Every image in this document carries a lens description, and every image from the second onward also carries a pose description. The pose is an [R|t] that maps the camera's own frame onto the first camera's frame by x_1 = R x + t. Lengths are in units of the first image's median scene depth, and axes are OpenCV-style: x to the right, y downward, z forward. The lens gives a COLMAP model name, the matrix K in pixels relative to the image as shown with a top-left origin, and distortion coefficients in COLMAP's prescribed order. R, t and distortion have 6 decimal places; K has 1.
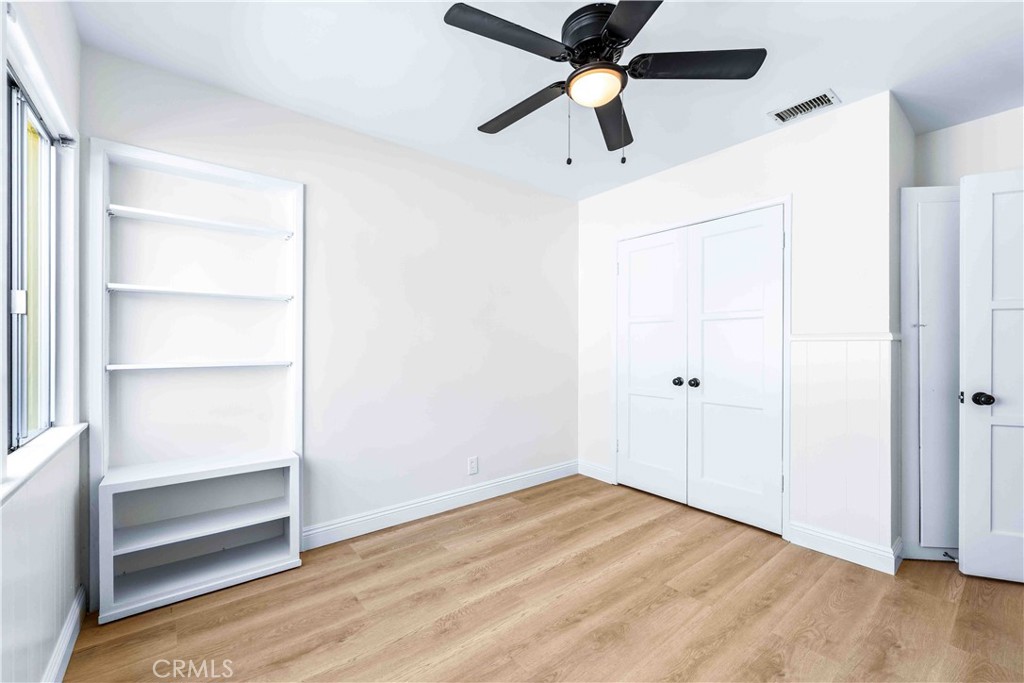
lens RADIAL K [[414.6, 0, 510.2], [0, 414.6, 349.5], [0, 0, 1]] dist [-0.000703, -0.000114]
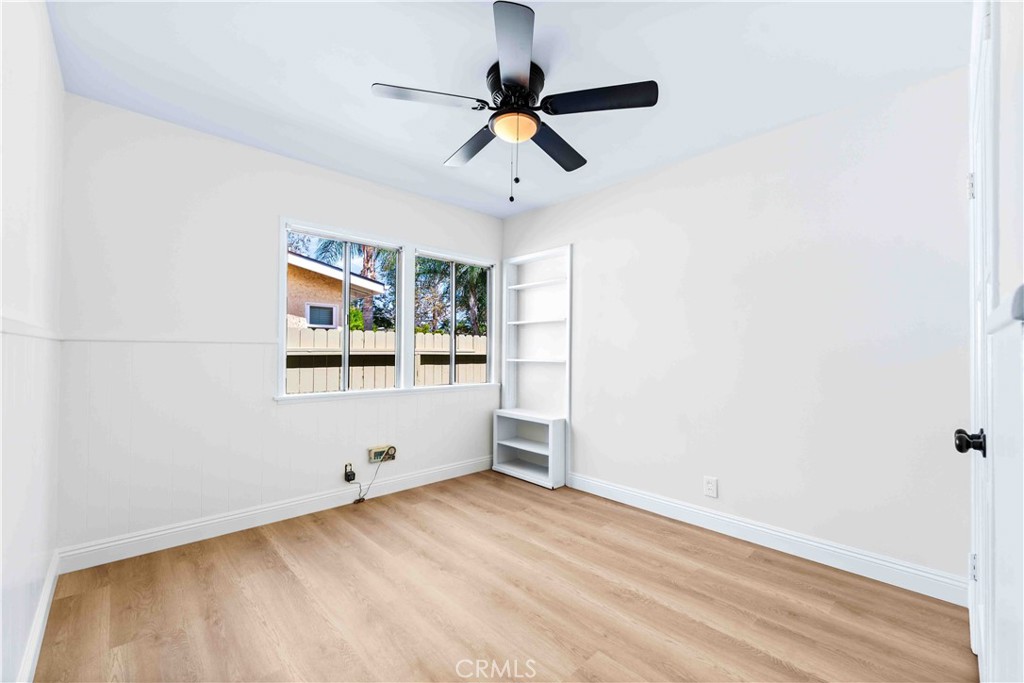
lens RADIAL K [[414.6, 0, 510.2], [0, 414.6, 349.5], [0, 0, 1]] dist [-0.000703, -0.000114]
pose [[0.083429, -0.004568, -0.996503, 0.998103], [-0.014718, 0.999875, -0.005816, -0.000636], [0.996405, 0.015152, 0.083351, 0.659907]]
